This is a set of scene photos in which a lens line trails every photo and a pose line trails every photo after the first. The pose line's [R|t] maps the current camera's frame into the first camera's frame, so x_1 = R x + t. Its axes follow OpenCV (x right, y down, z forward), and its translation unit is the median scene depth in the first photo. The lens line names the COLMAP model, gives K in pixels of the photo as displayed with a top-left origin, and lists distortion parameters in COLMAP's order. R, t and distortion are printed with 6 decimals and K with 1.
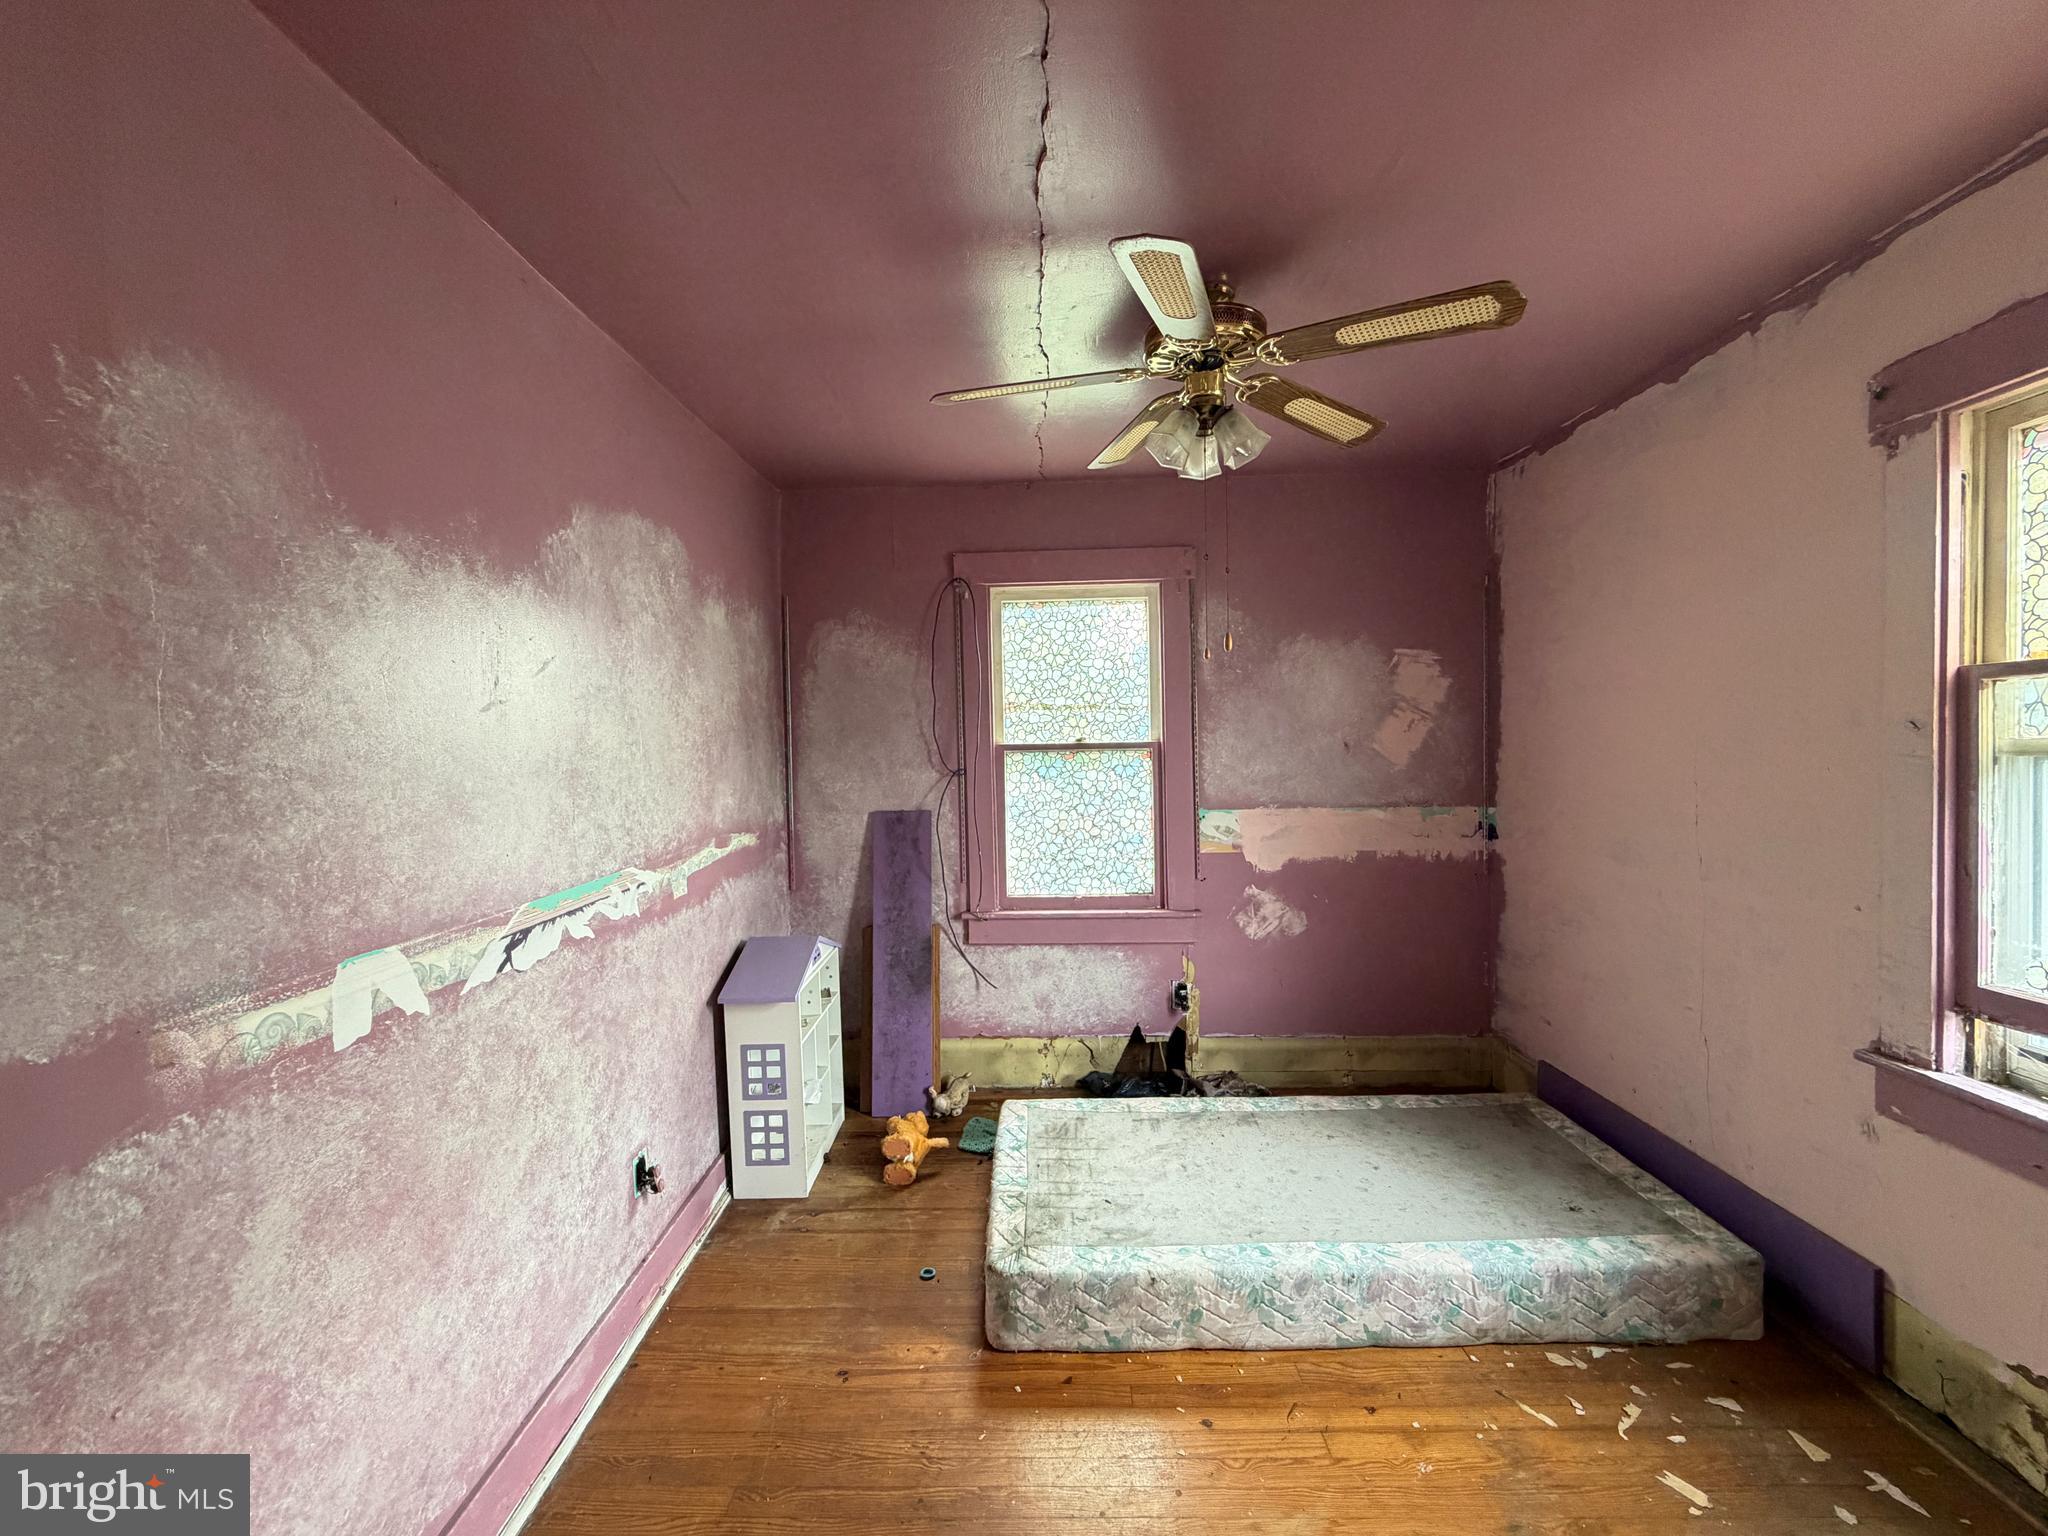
lens RADIAL K [[812.6, 0, 1025.0], [0, 812.6, 770.3], [0, 0, 1]] dist [-0.004534, 0.000964]
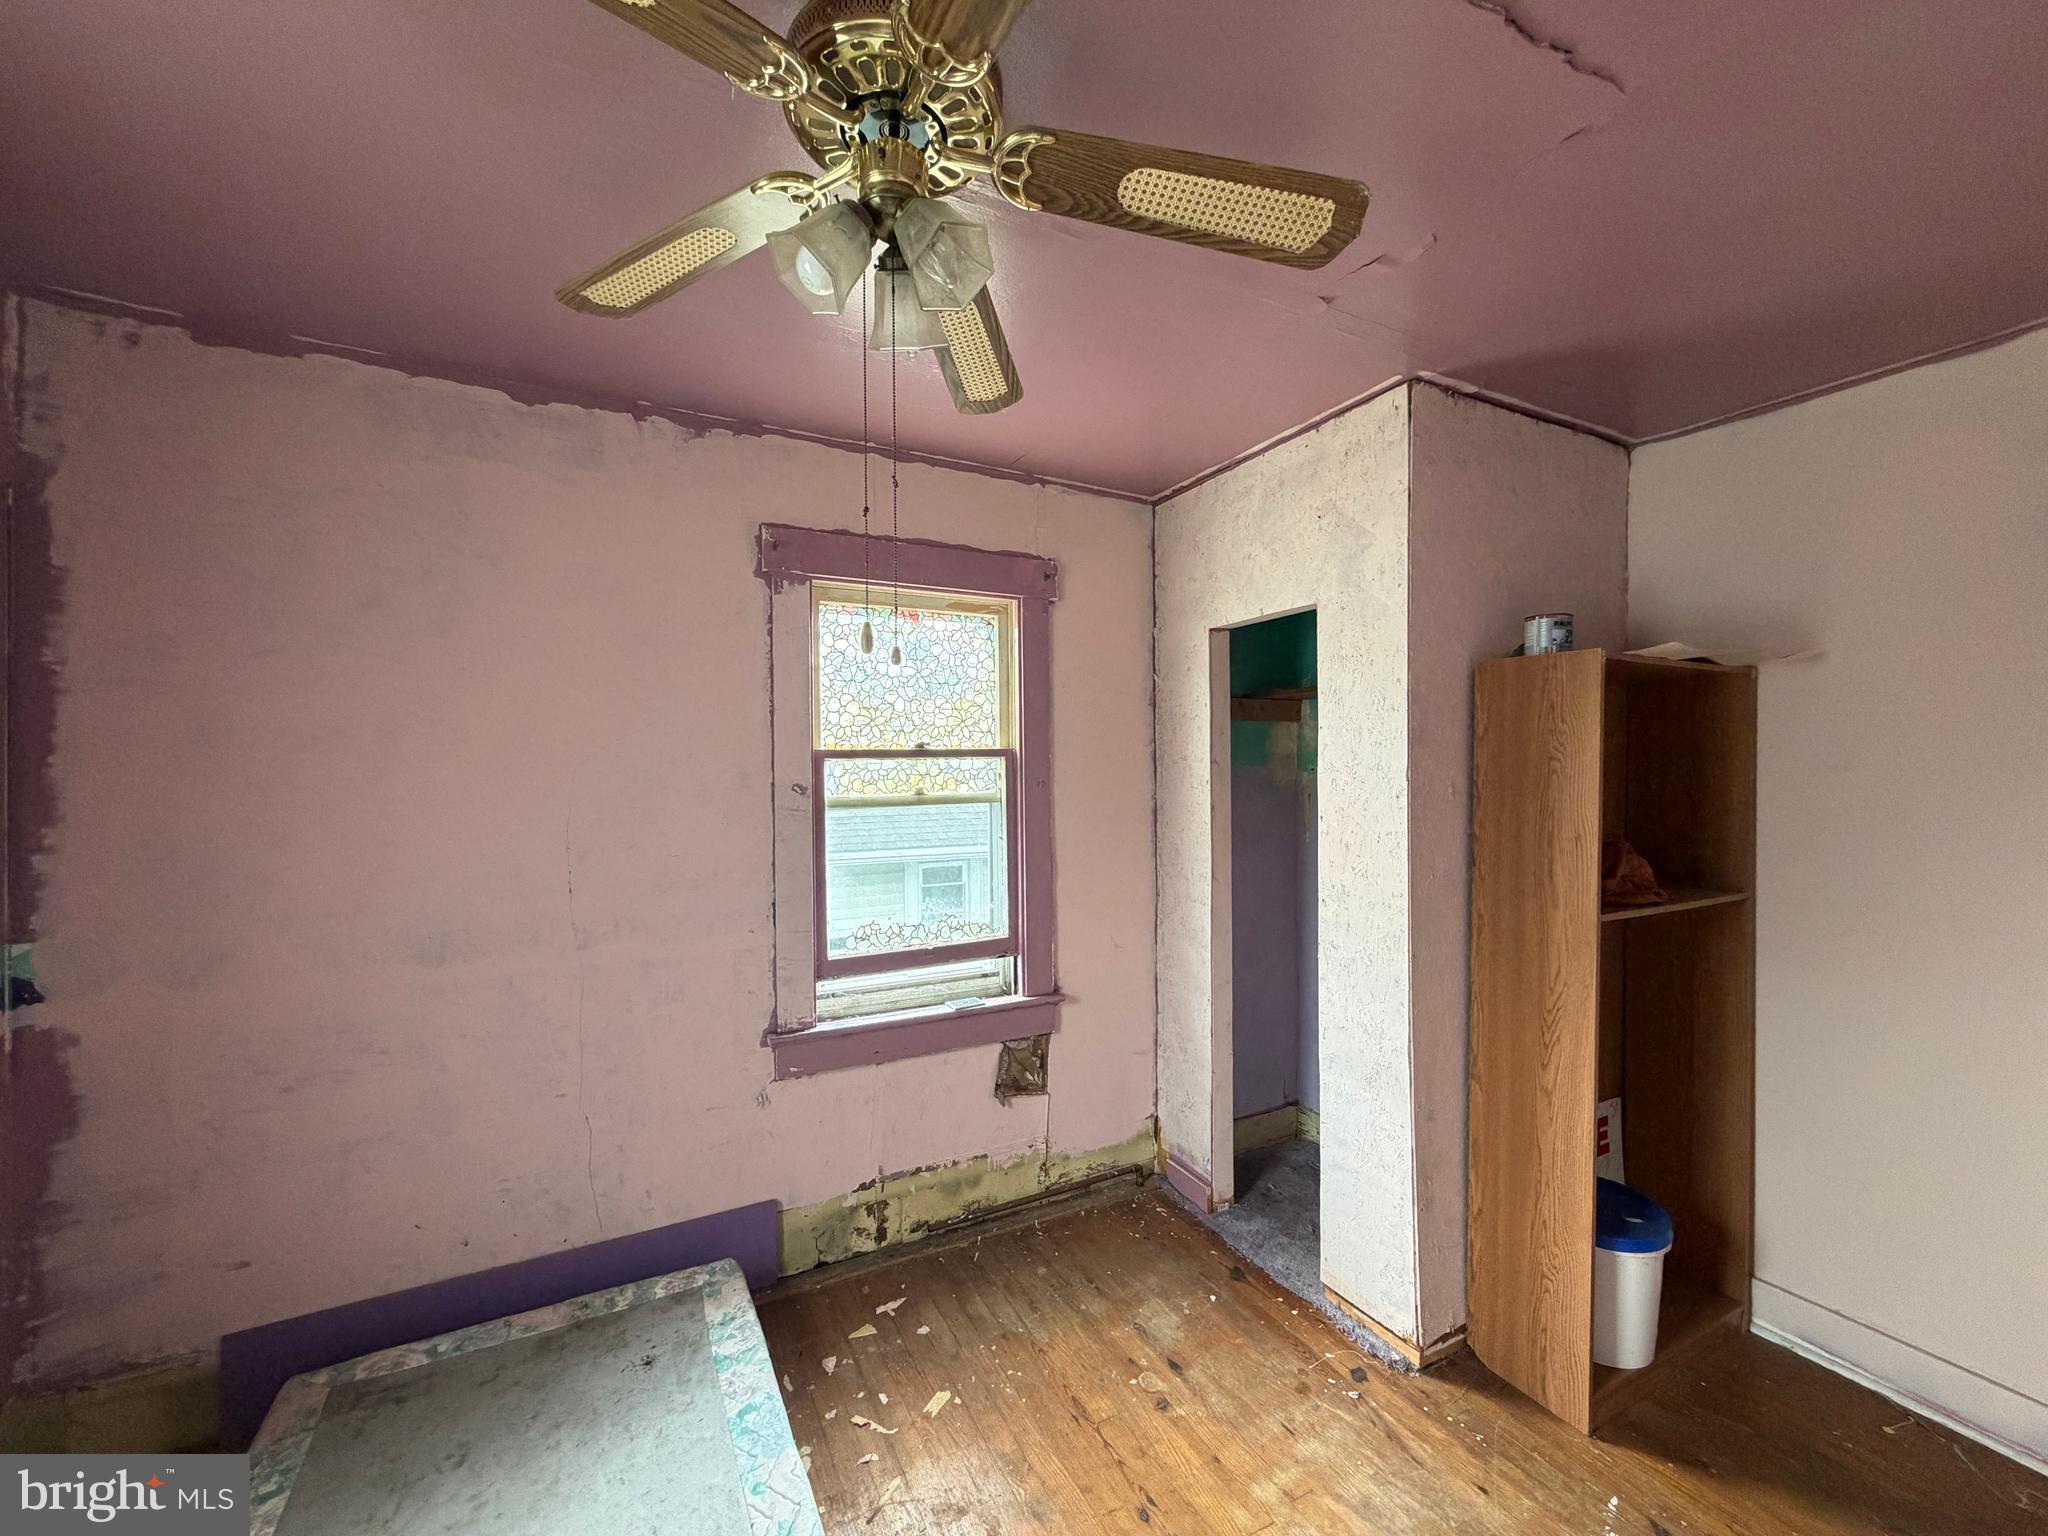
lens RADIAL K [[812.6, 0, 1025.7], [0, 812.6, 763.3], [0, 0, 1]] dist [-0.004534, 0.000964]
pose [[-0.481455, 0.026175, 0.876080, -0.208752], [0.042000, 0.999095, -0.006769, -0.044915], [-0.875464, 0.033537, -0.482118, 0.825365]]
